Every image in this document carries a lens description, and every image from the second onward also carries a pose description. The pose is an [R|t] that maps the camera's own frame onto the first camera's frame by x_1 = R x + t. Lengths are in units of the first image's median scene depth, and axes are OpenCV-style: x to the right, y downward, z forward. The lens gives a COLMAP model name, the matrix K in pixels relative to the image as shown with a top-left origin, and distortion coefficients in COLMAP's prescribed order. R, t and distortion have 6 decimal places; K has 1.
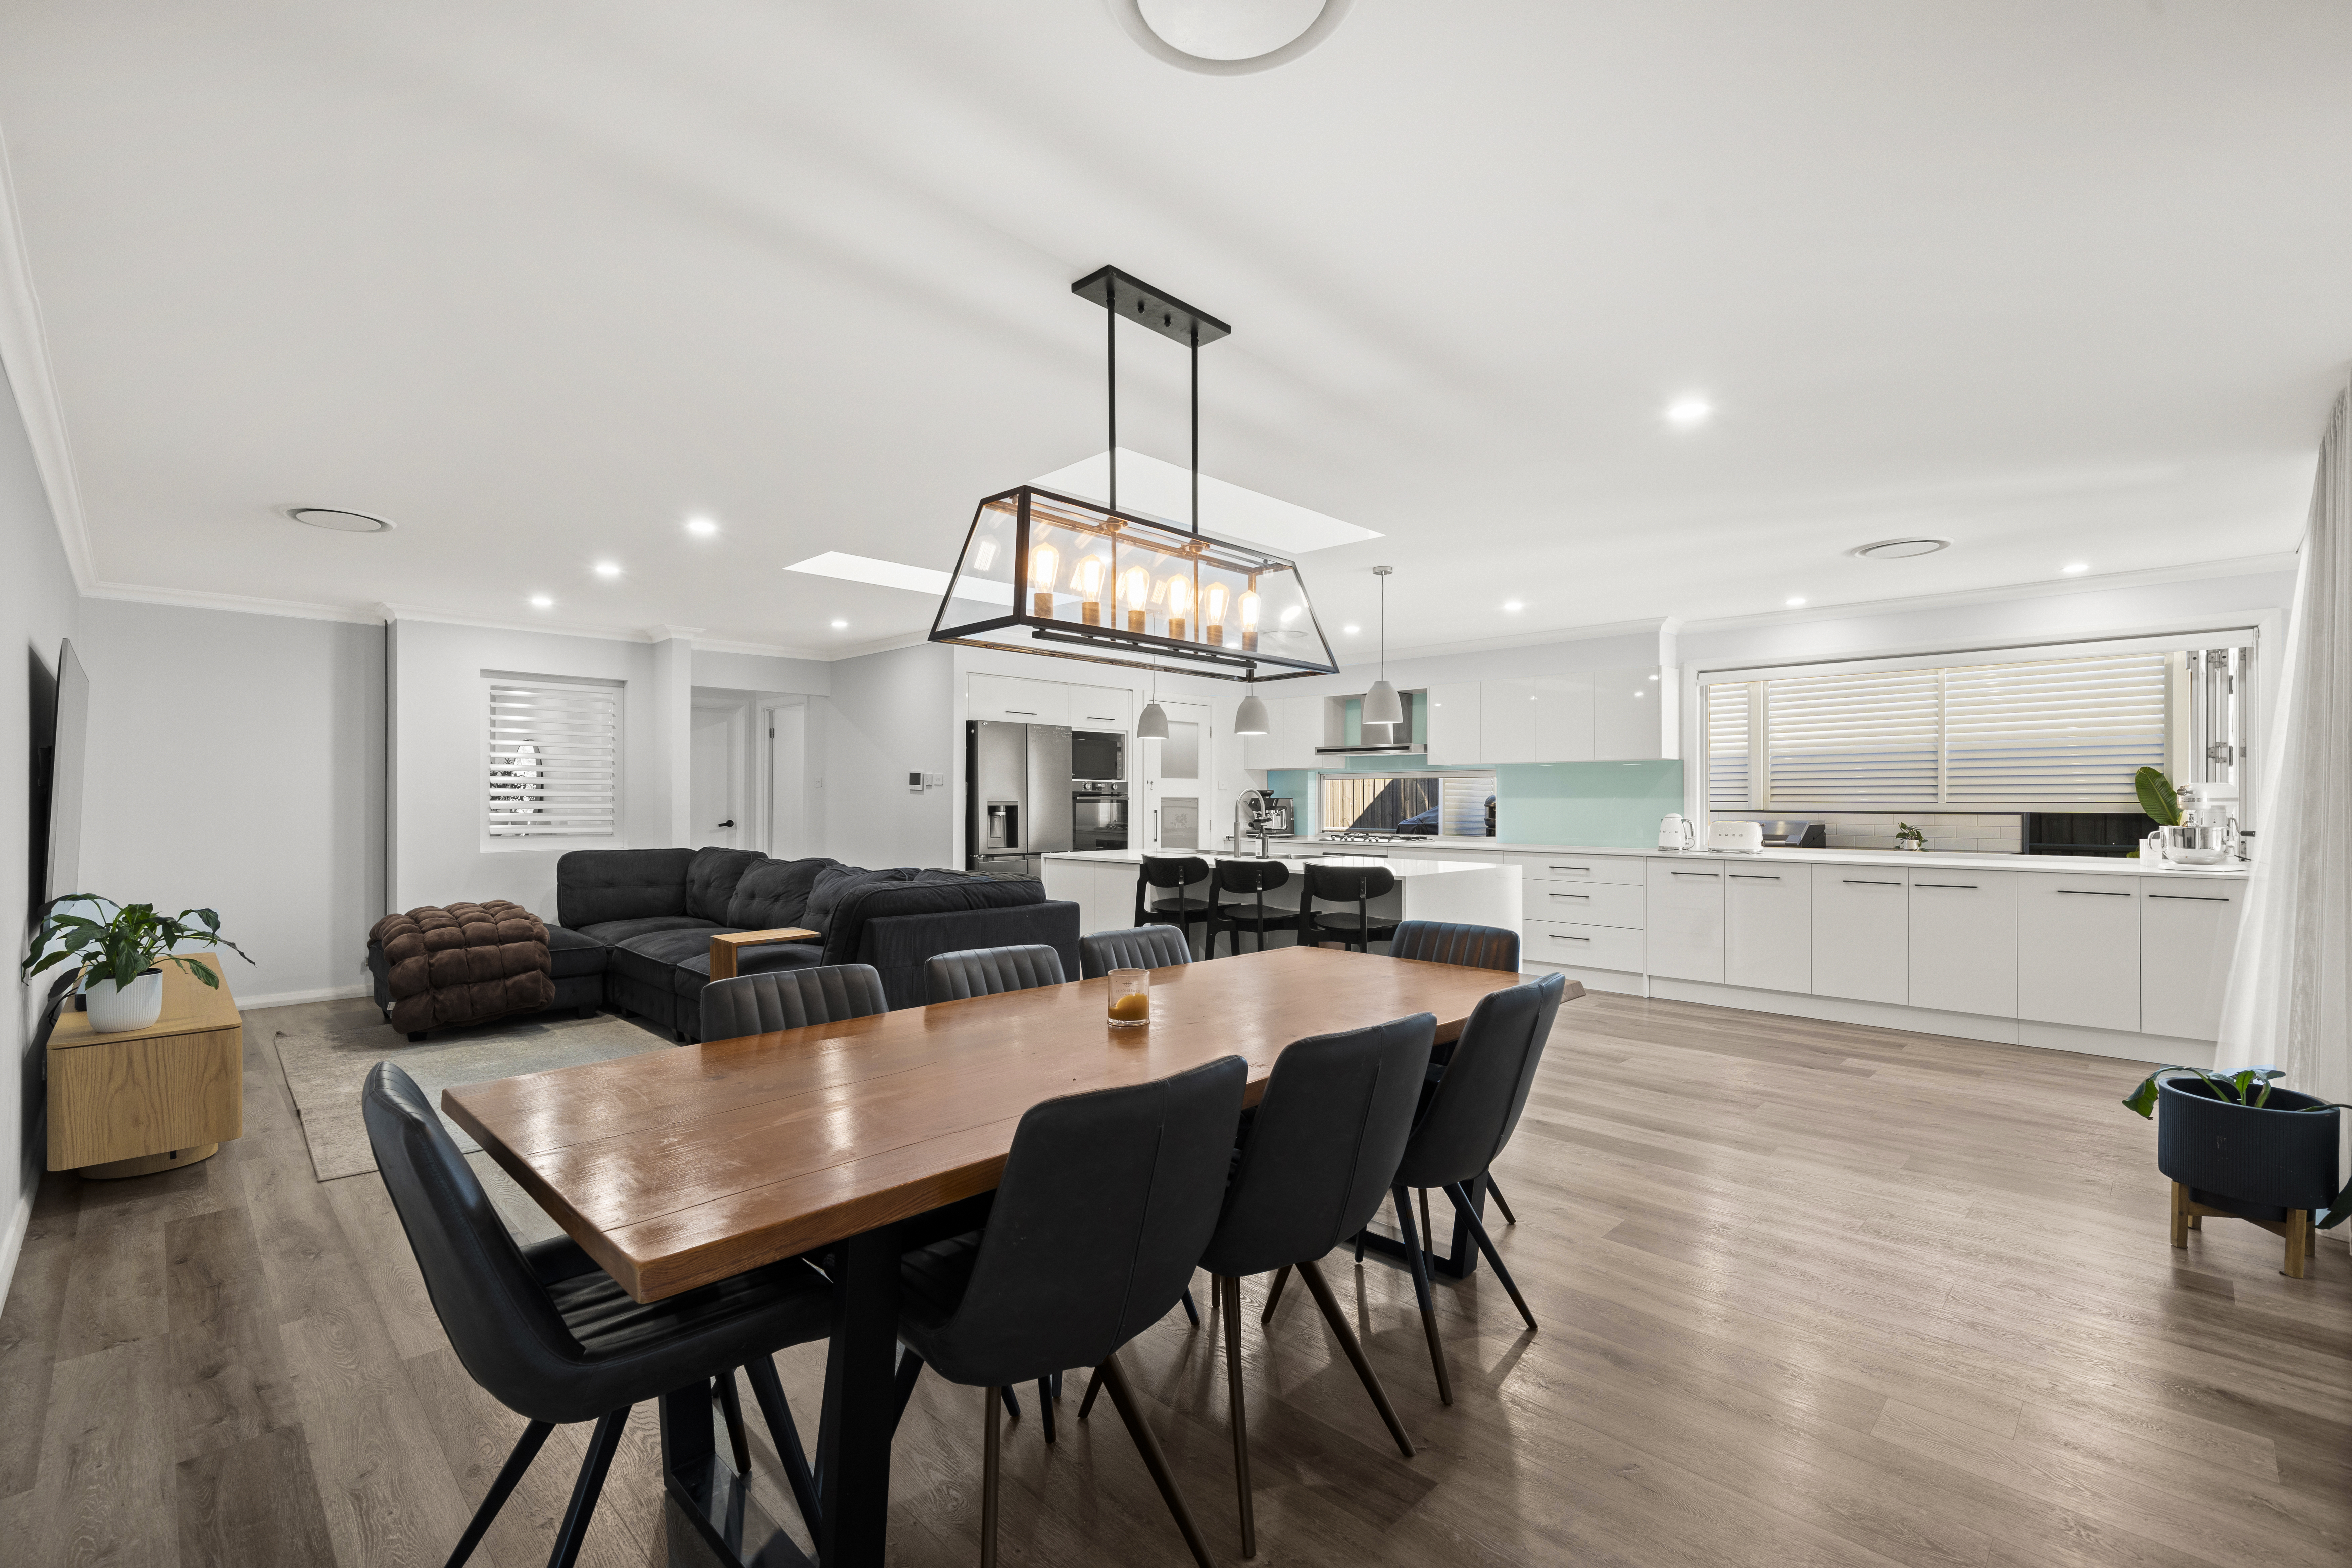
lens RADIAL K [[1019.6, 0, 1175.4], [0, 1019.6, 798.9], [0, 0, 1]] dist [0.000017, 0.000022]
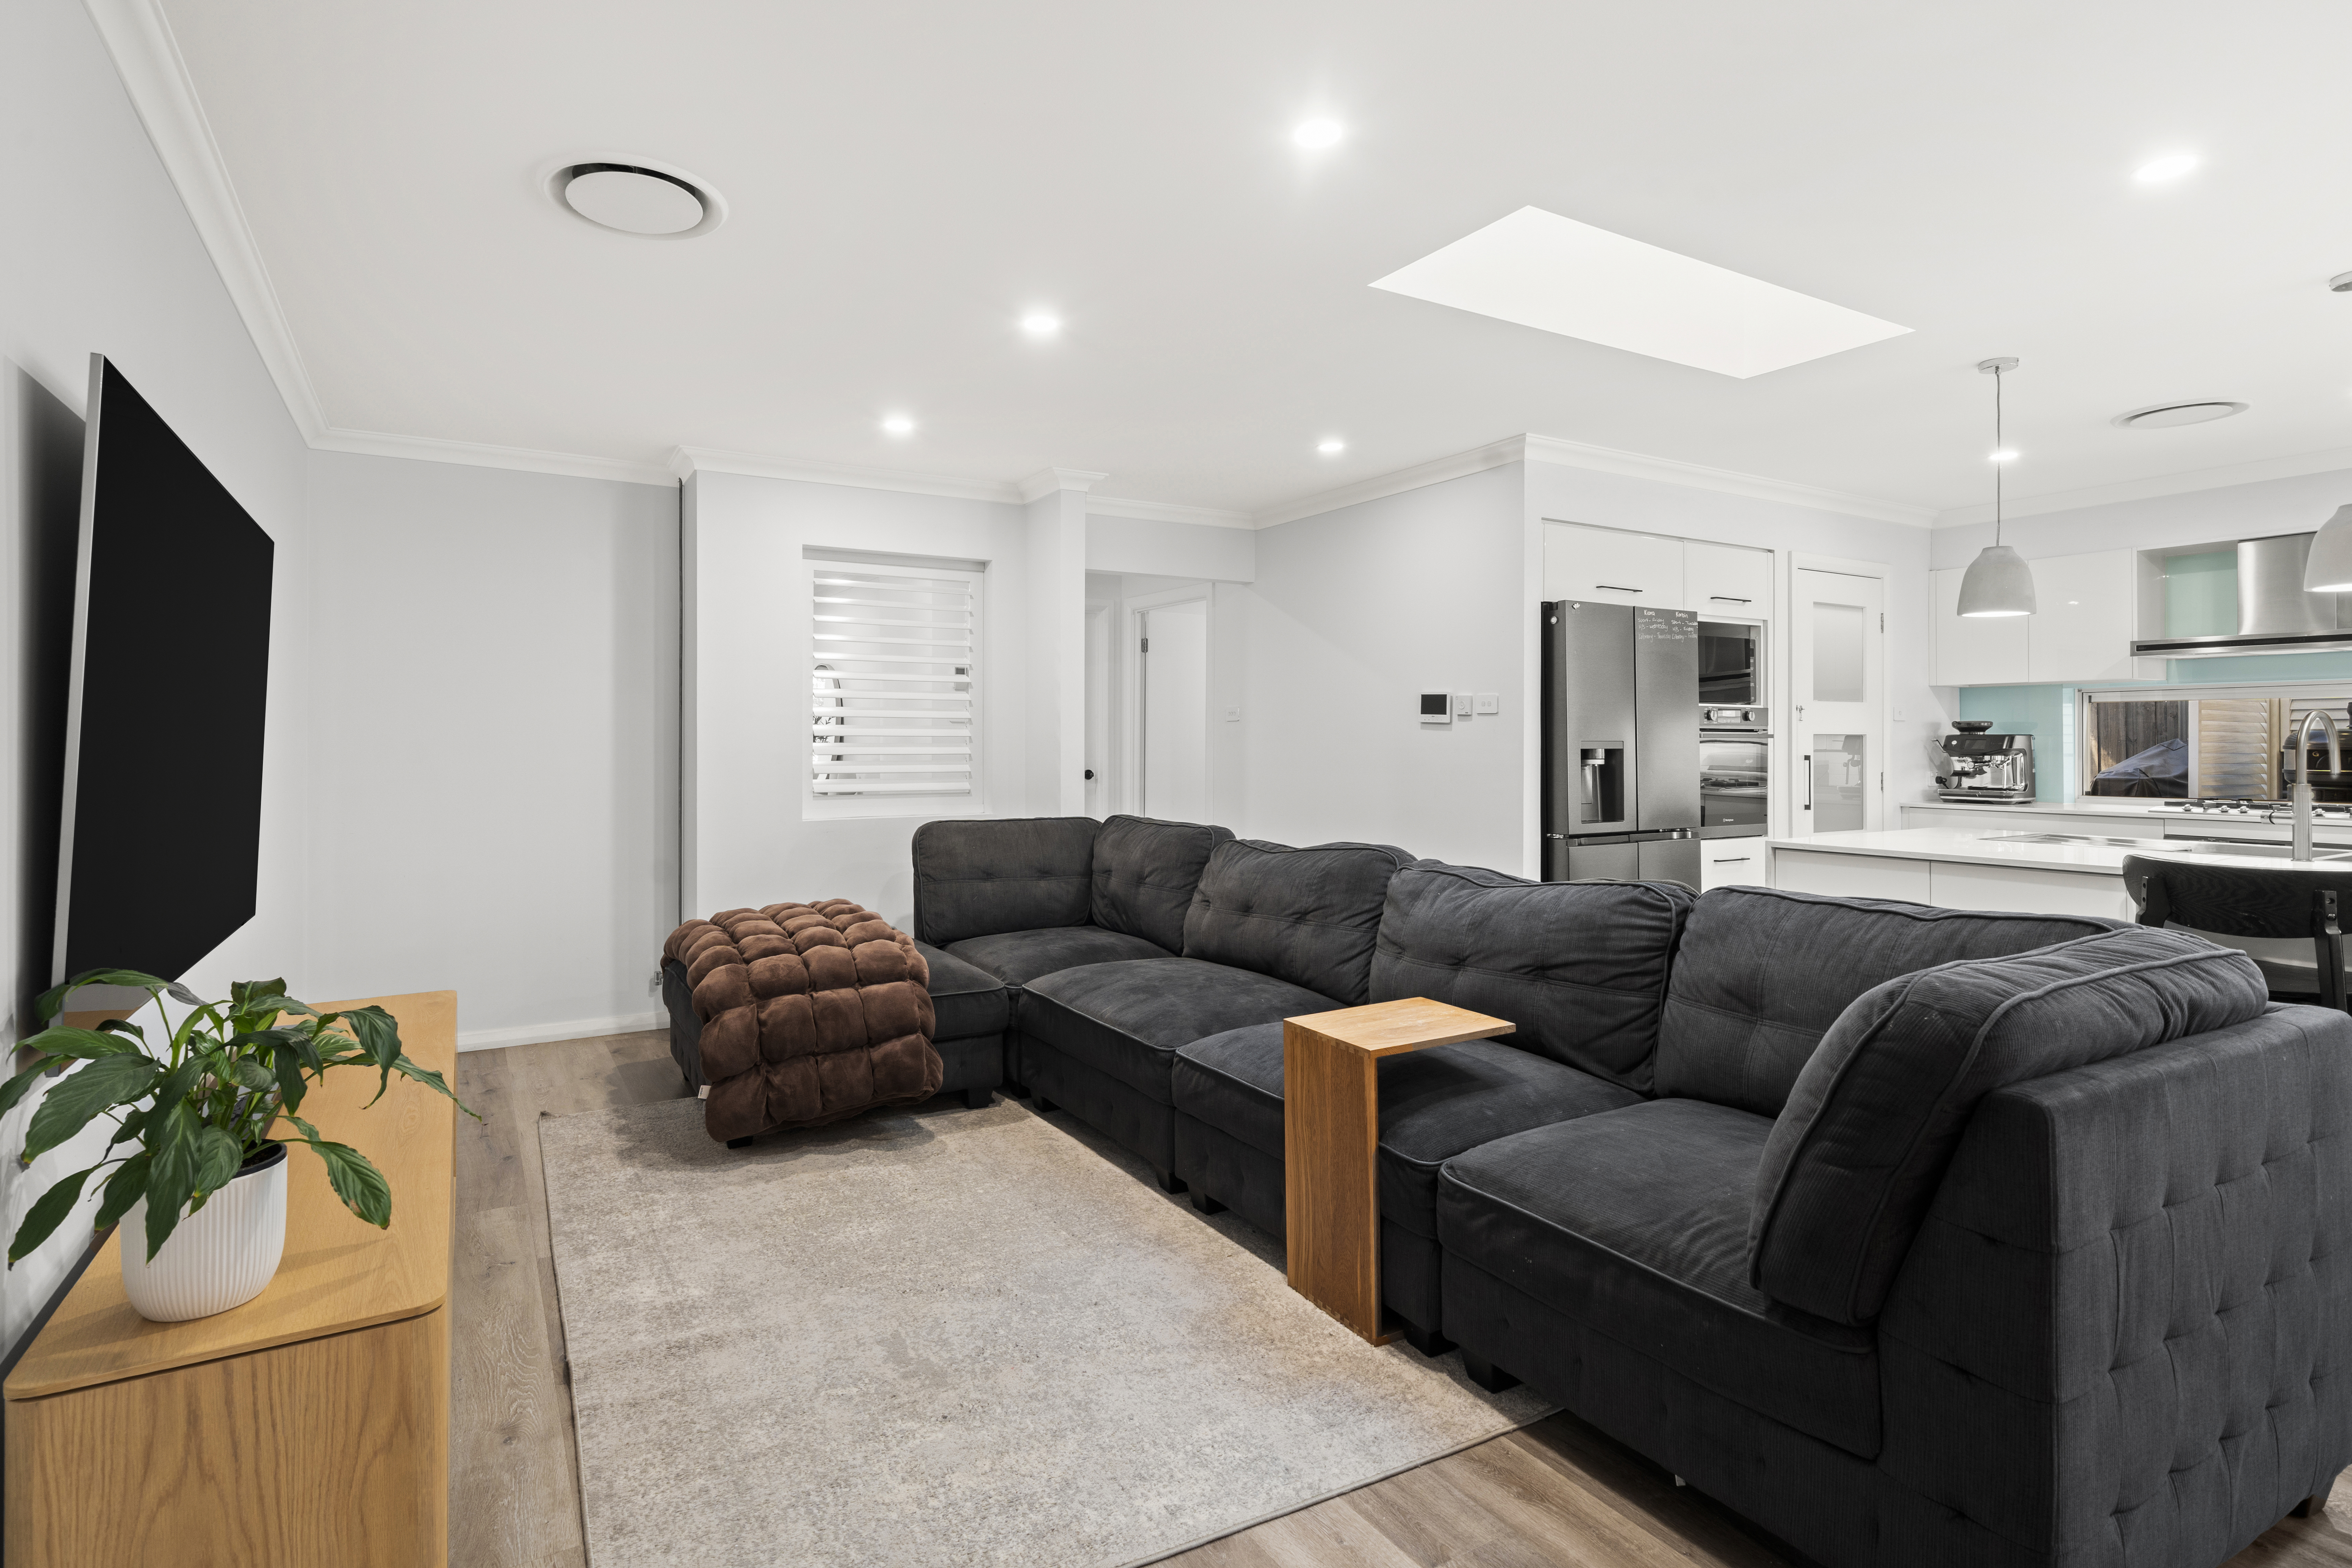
lens RADIAL K [[1169.0, 0, 1141.4], [0, 1169.0, 735.0], [0, 0, 1]] dist [-0.000251, 0.000342]
pose [[0.966473, -0.005147, -0.256717, -0.280082], [0.003782, 0.999976, -0.005812, 0.002062], [0.256741, 0.004647, 0.966469, 0.328931]]
